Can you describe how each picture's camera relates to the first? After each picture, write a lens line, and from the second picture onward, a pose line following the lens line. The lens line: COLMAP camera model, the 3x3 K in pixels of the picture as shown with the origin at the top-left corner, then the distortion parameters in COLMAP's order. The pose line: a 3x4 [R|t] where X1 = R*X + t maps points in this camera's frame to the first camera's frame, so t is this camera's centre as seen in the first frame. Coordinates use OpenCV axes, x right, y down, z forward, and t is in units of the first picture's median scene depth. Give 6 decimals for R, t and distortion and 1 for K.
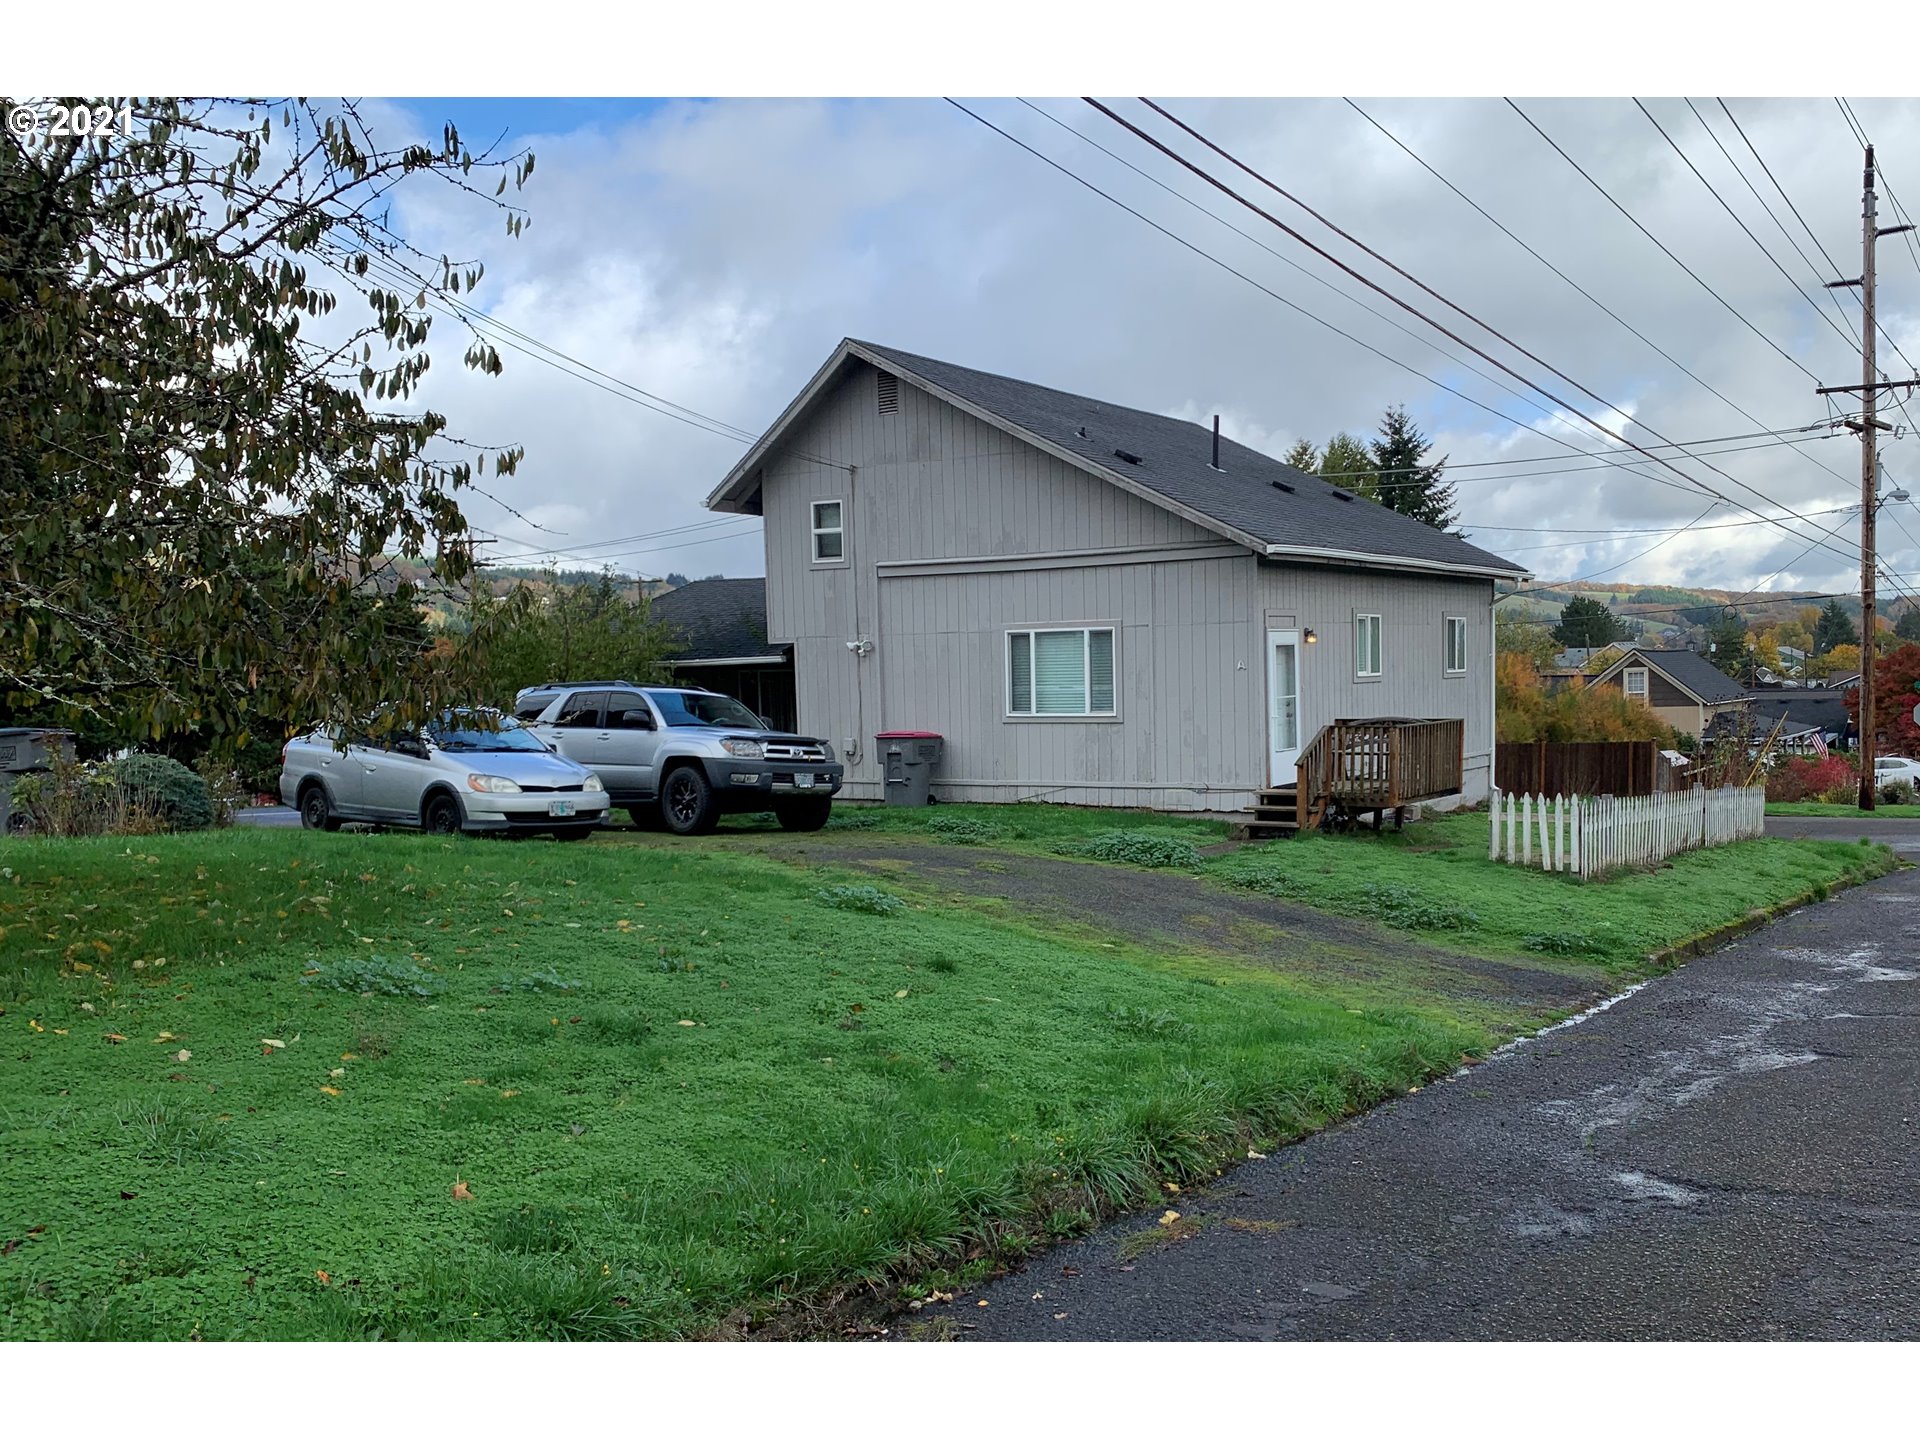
lens RADIAL K [[1668.0, 0, 969.0], [0, 1668.0, 721.3], [0, 0, 1]] dist [0.054836, -0.009336]
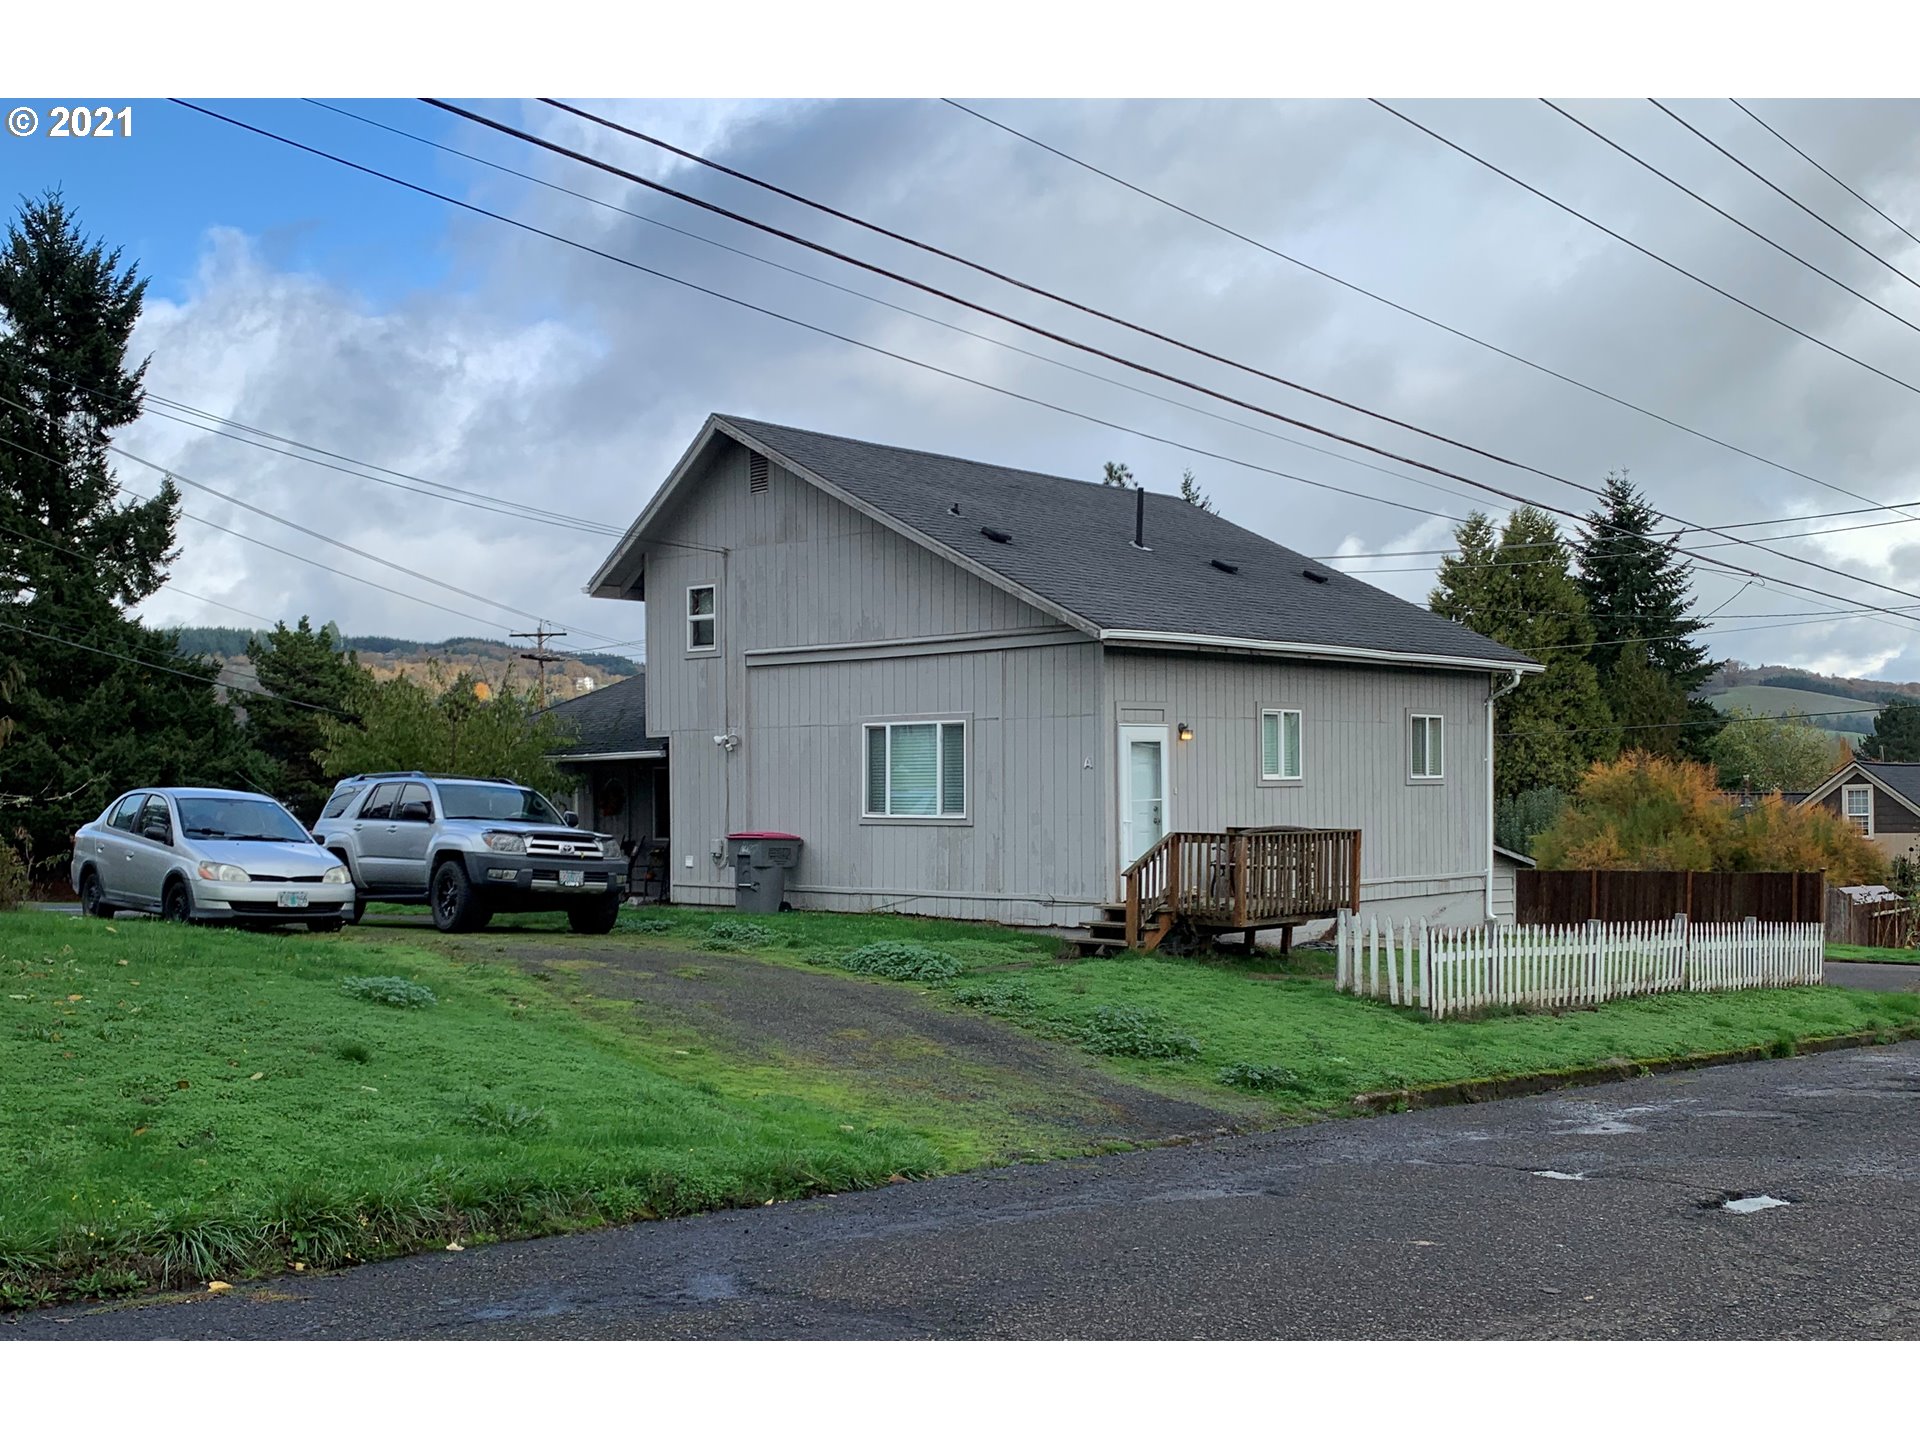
lens RADIAL K [[1920.4, 0, 946.2], [0, 1920.4, 710.0], [0, 0, 1]] dist [0.060484, 0.000000]
pose [[0.977800, 0.005624, -0.209464, 0.294776], [-0.020162, 0.997527, -0.067337, 0.008490], [0.208567, 0.070065, 0.975495, -0.022147]]
